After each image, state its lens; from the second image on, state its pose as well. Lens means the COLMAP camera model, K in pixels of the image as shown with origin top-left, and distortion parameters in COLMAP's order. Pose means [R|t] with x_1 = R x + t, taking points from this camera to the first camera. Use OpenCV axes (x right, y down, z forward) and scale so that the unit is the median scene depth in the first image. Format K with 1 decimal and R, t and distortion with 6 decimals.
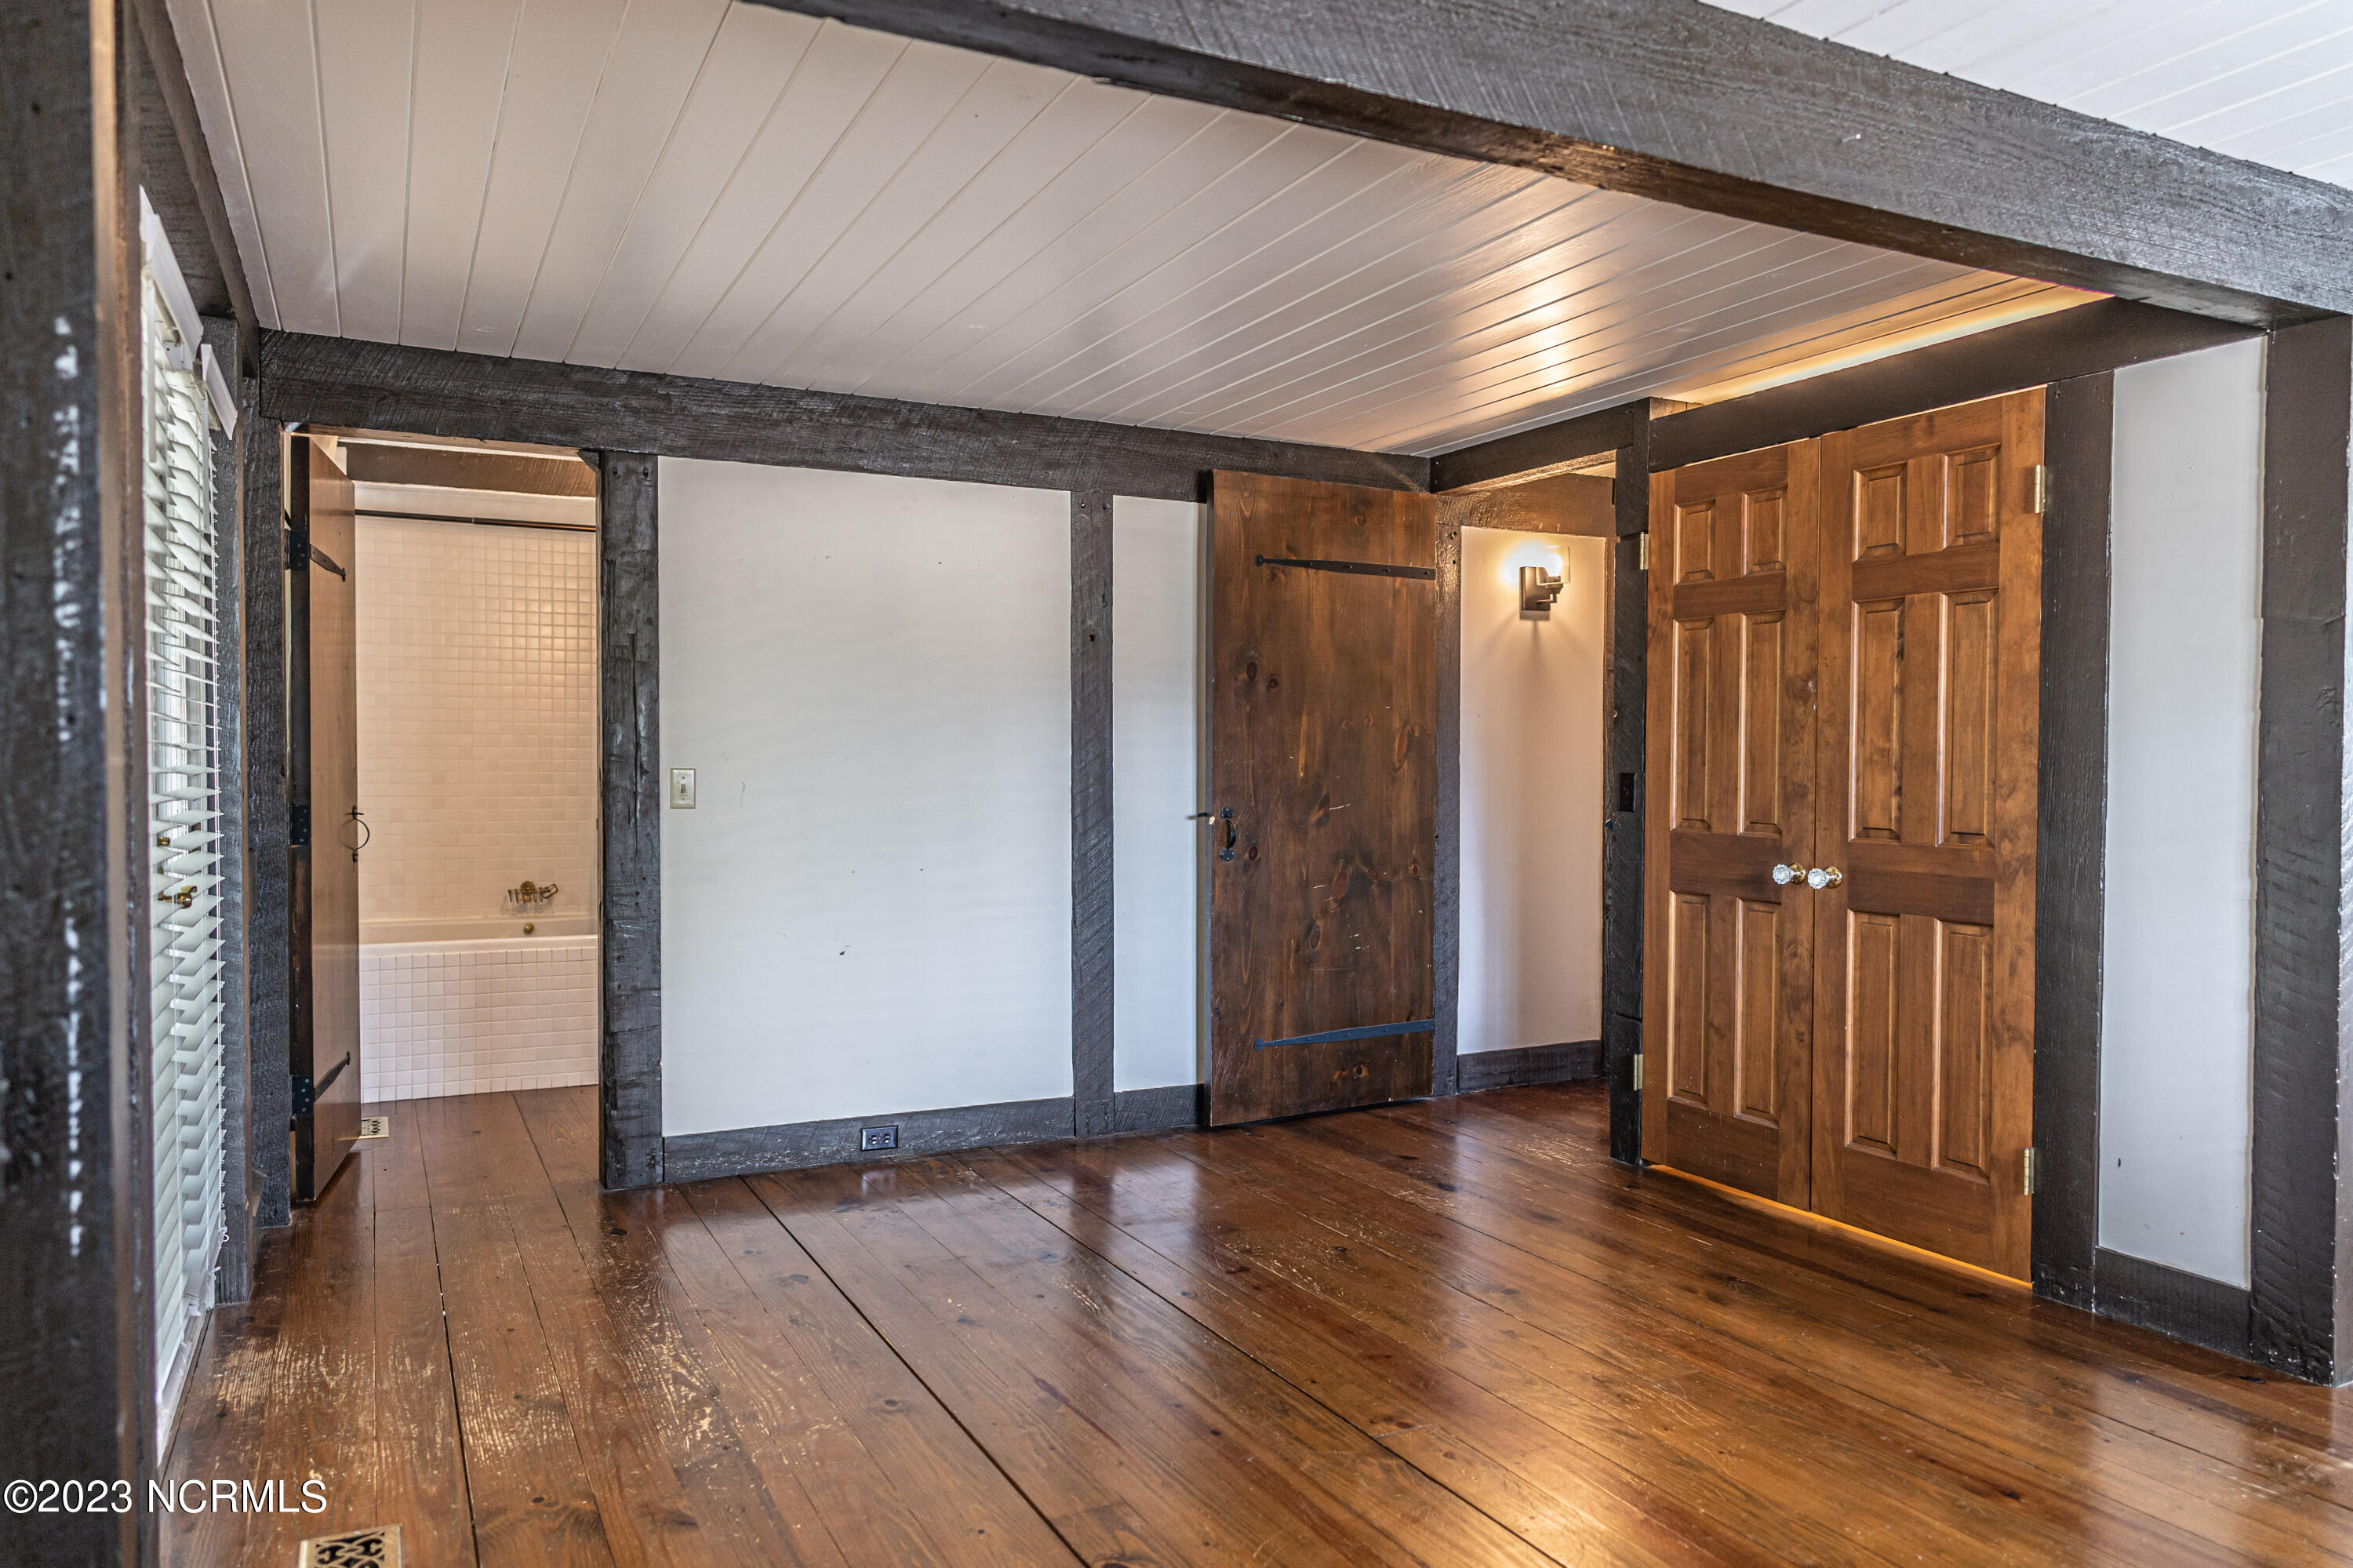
lens RADIAL K [[1595.5, 0, 1176.5], [0, 1595.5, 784.0], [0, 0, 1]] dist [-0.025314, 0.033978]
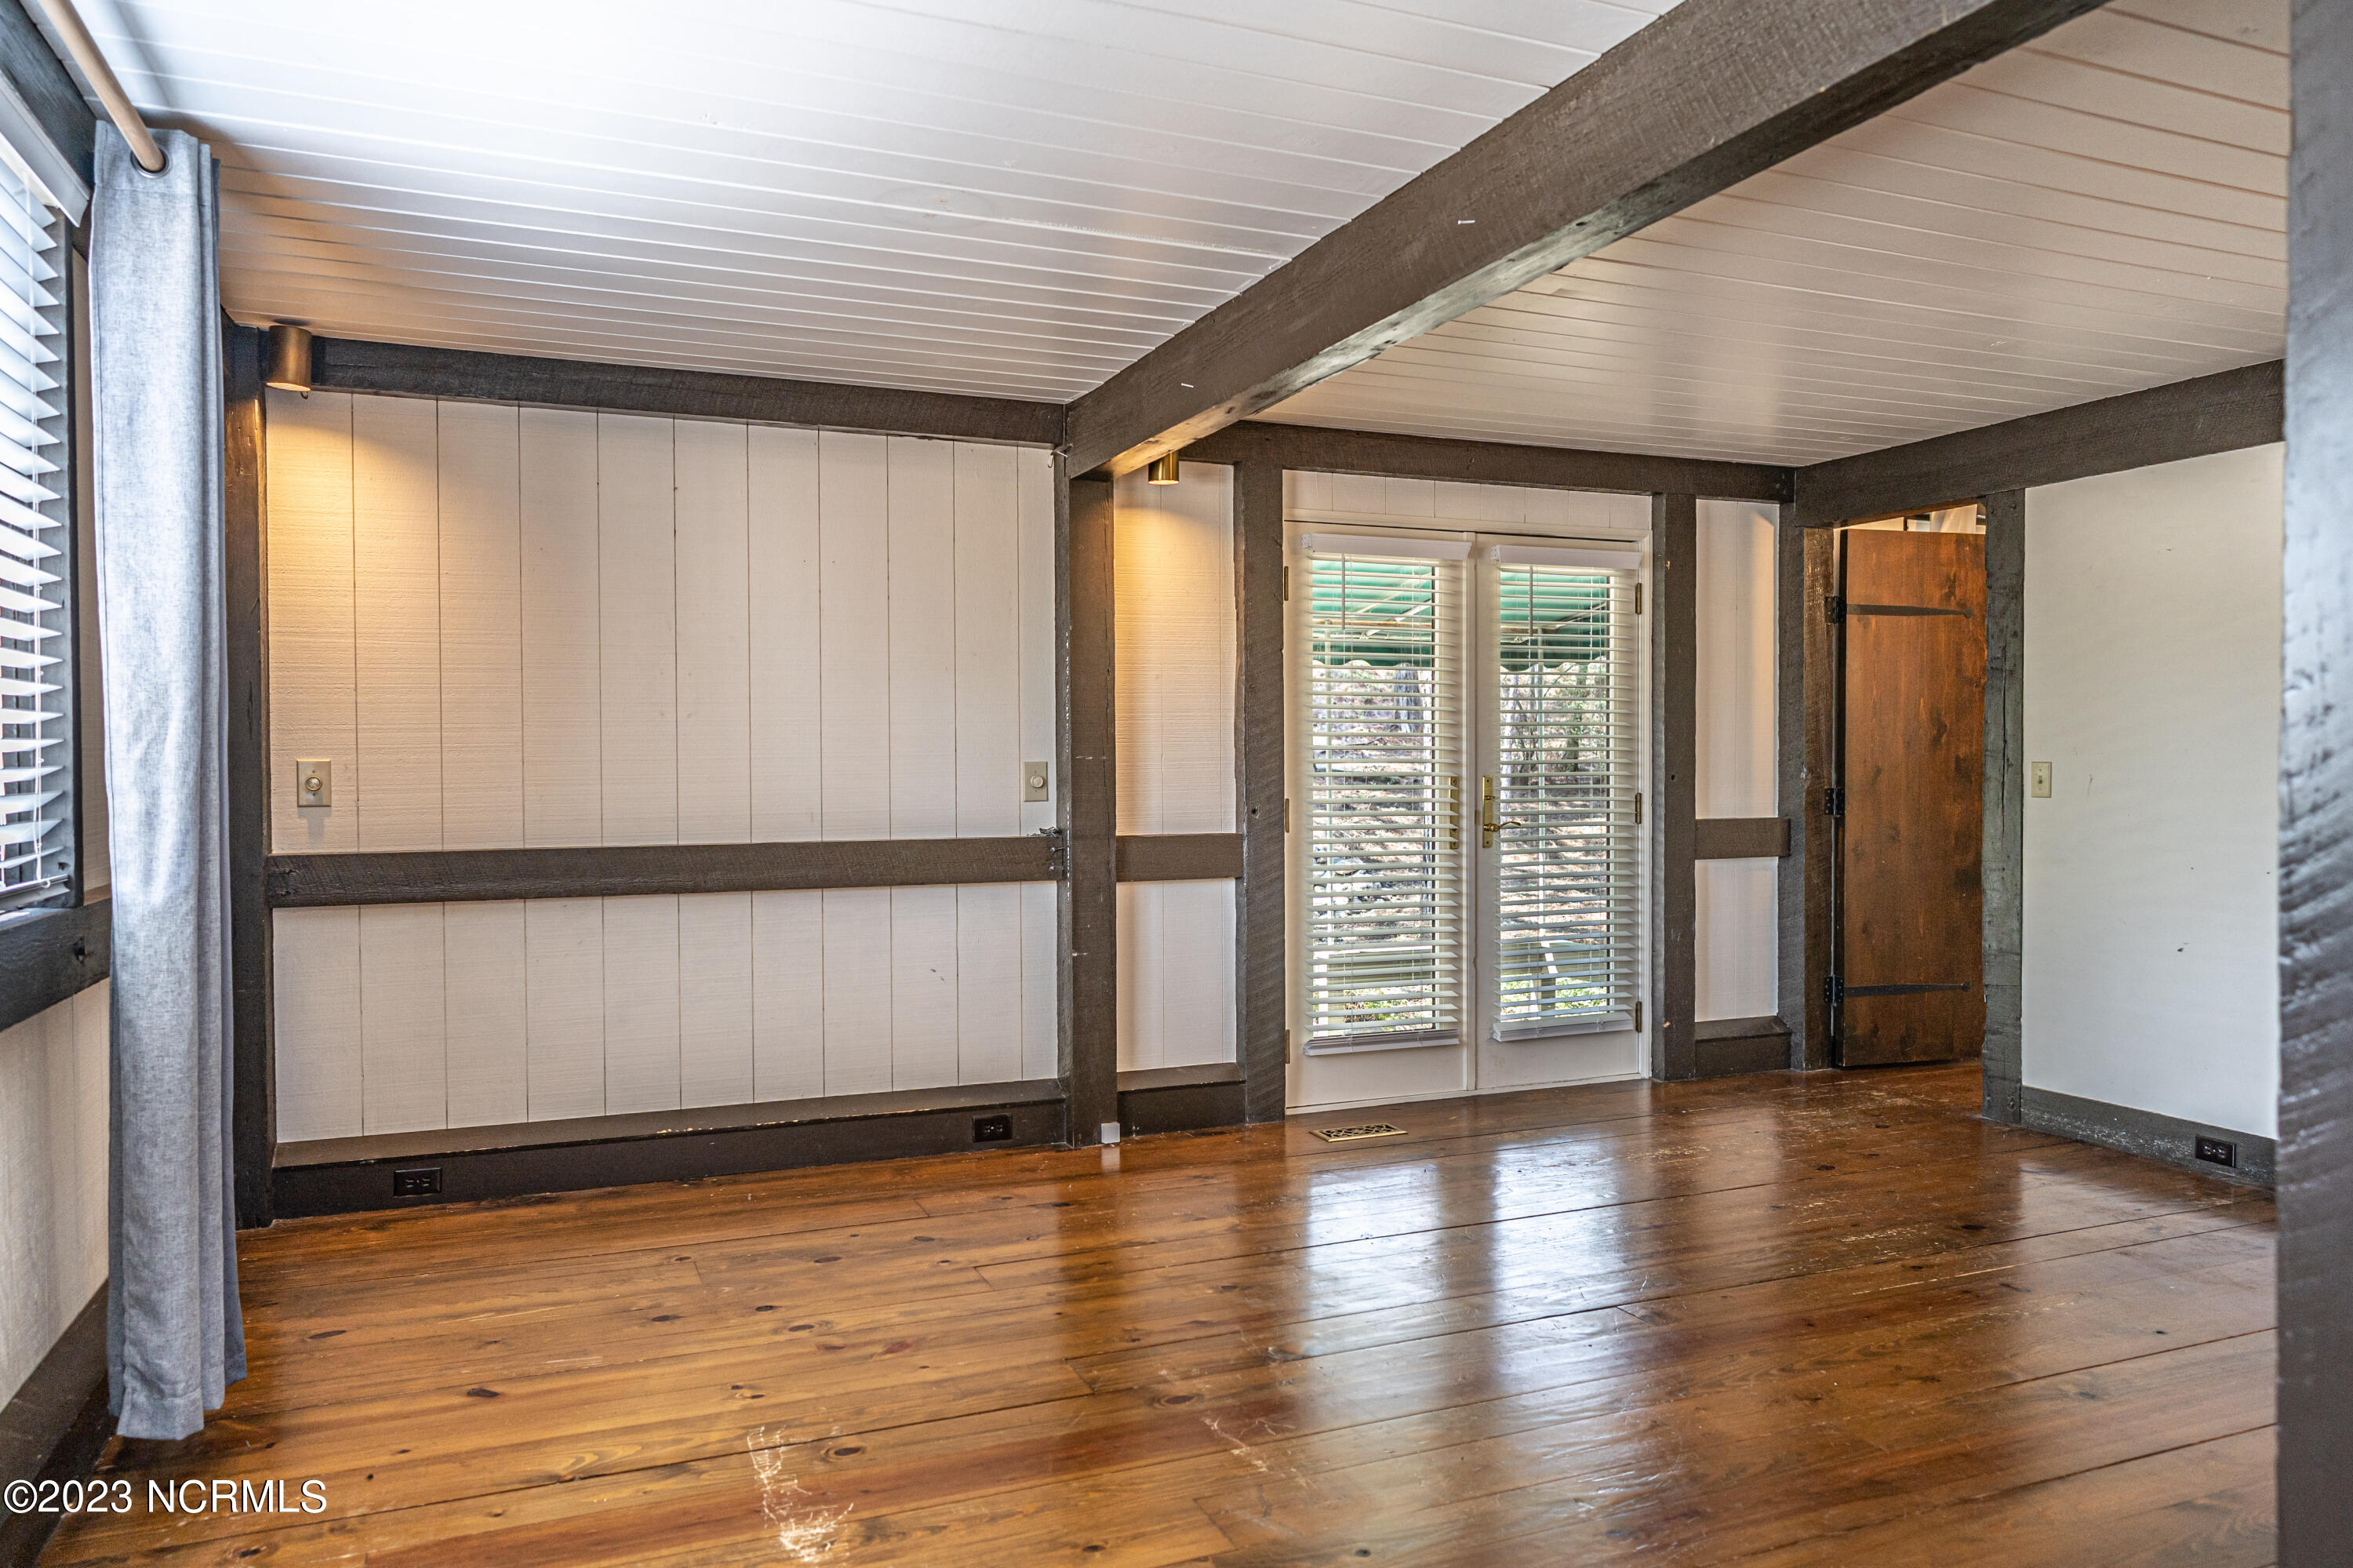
lens RADIAL K [[1595.5, 0, 1176.5], [0, 1595.5, 784.0], [0, 0, 1]] dist [-0.025314, 0.033978]
pose [[-0.080355, 0.008829, -0.996727, 0.880014], [-0.023075, 0.999676, 0.010715, 0.008384], [0.996499, 0.023860, -0.080125, 0.497299]]
